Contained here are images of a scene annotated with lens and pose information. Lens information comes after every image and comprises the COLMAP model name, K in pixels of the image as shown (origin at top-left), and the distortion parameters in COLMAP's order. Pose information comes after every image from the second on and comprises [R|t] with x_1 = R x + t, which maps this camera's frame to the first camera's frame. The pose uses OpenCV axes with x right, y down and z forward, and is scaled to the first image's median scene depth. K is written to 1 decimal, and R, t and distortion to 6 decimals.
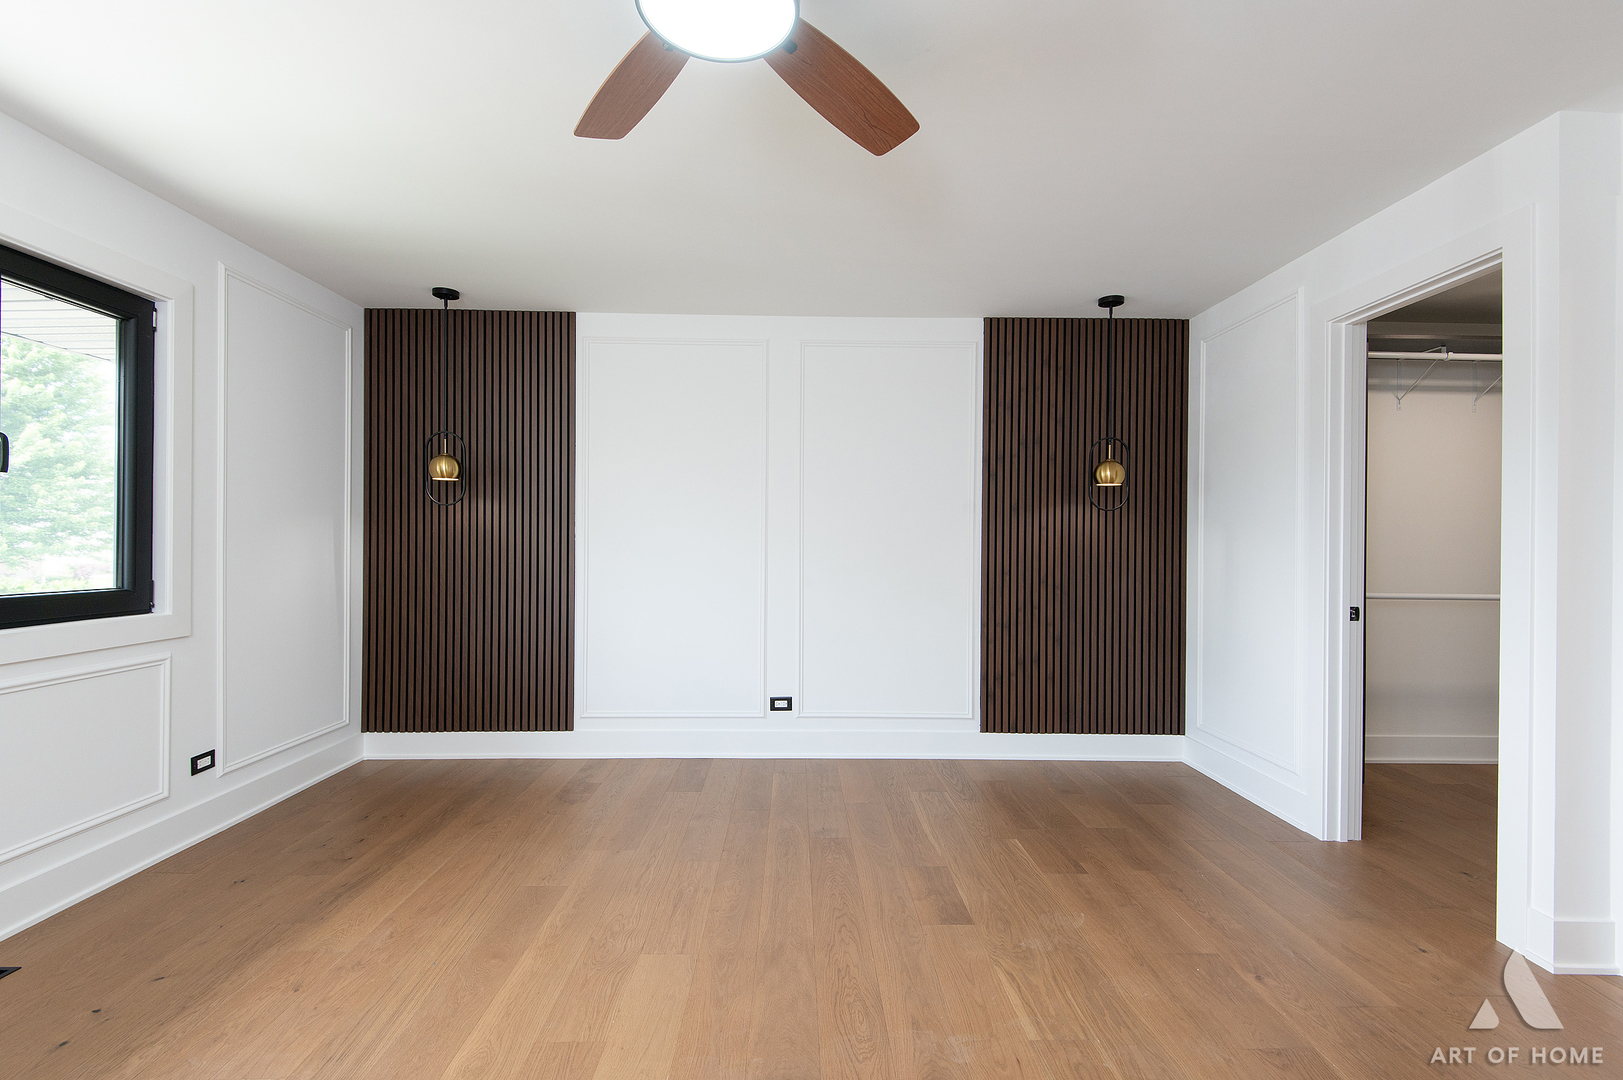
lens RADIAL K [[730.5, 0, 805.8], [0, 730.5, 539.7], [0, 0, 1]] dist [0.033444, -0.018765]
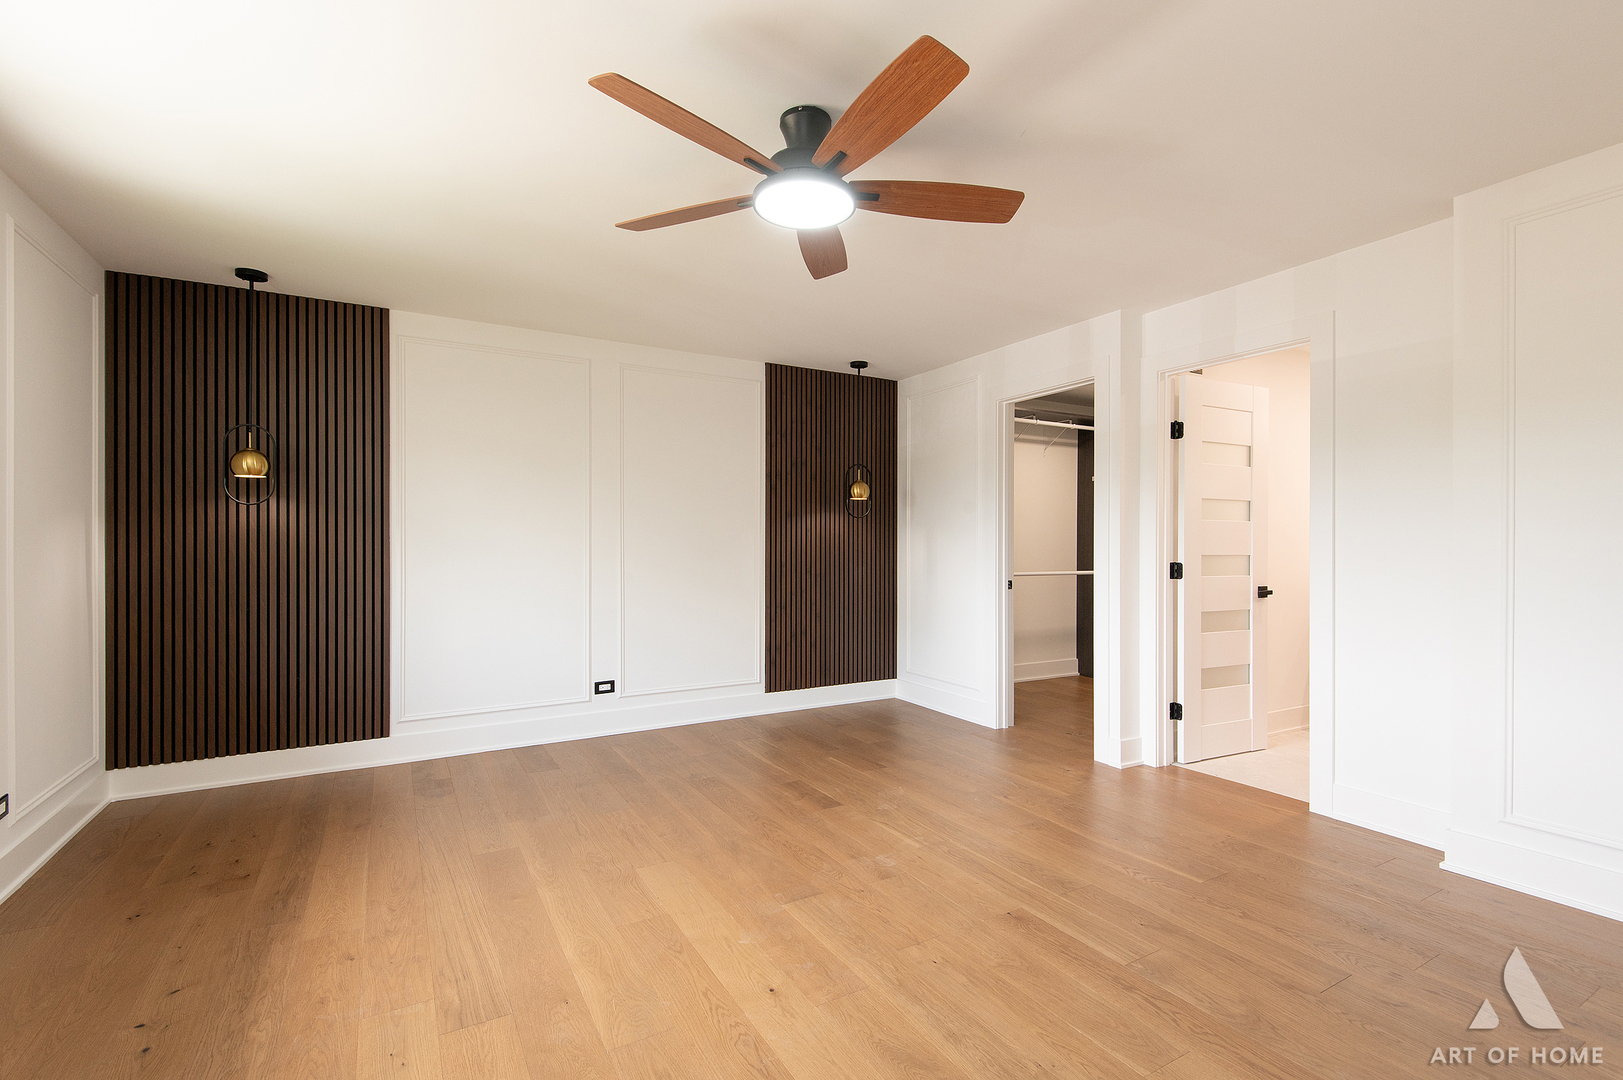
lens RADIAL K [[730.5, 0, 805.8], [0, 730.5, 539.7], [0, 0, 1]] dist [0.033444, -0.018765]
pose [[0.875784, -0.004878, 0.482679, -0.308138], [0.004248, 0.999988, 0.002399, -0.002549], [-0.482685, -0.000051, 0.875794, -0.132089]]
